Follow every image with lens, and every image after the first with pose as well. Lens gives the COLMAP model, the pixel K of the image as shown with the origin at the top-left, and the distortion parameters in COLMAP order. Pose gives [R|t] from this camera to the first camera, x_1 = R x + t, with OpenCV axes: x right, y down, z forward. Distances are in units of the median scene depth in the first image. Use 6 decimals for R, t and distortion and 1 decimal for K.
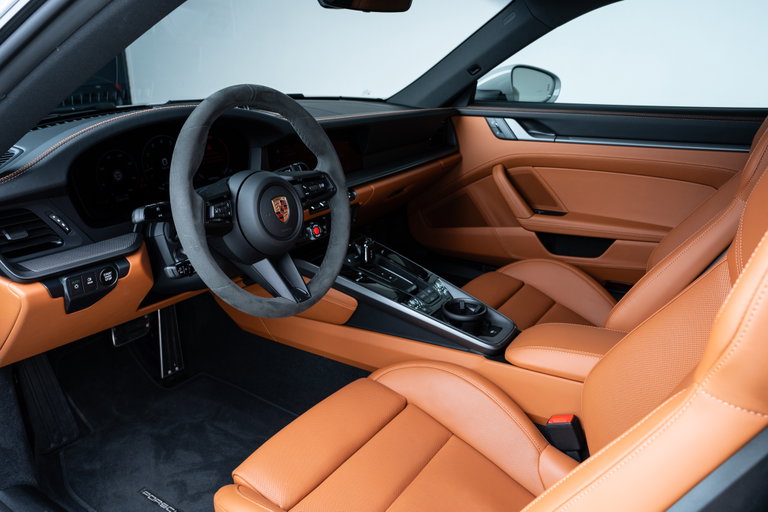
lens RADIAL K [[614.3, 0, 384.0], [0, 614.3, 256.0], [0, 0, 1]] dist [-0.003294, -0.000497]
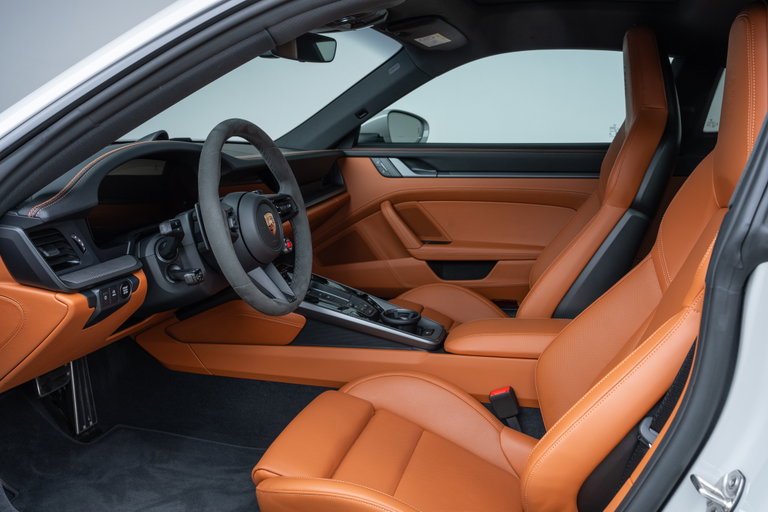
lens RADIAL K [[728.2, 0, 384.0], [0, 728.2, 256.0], [0, 0, 1]] dist [0.070732, 0.000317]
pose [[0.955090, -0.059870, 0.290204, -0.198896], [0.092695, 0.990589, -0.100704, 0.076612], [-0.281443, 0.123082, 0.951651, -0.200236]]
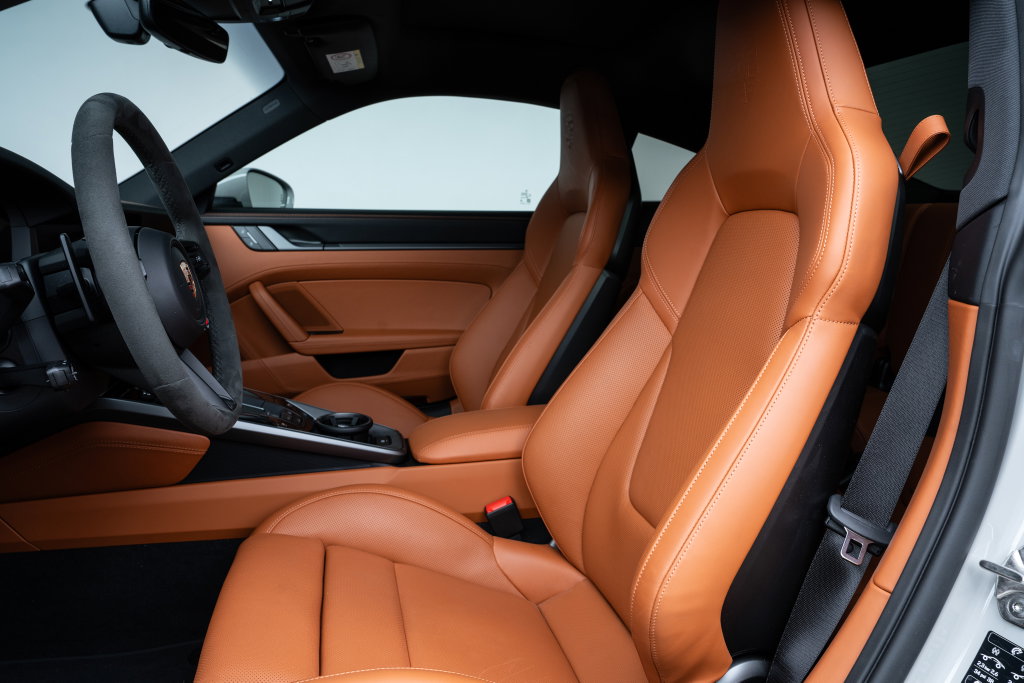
lens RADIAL K [[729.1, 0, 512.0], [0, 729.1, 341.5], [0, 0, 1]] dist [-0.084735, 0.134171]
pose [[0.712144, -0.097248, 0.695265, -0.261319], [0.195874, 0.978554, -0.063757, 0.060666], [-0.674154, 0.181589, 0.715920, 0.096861]]
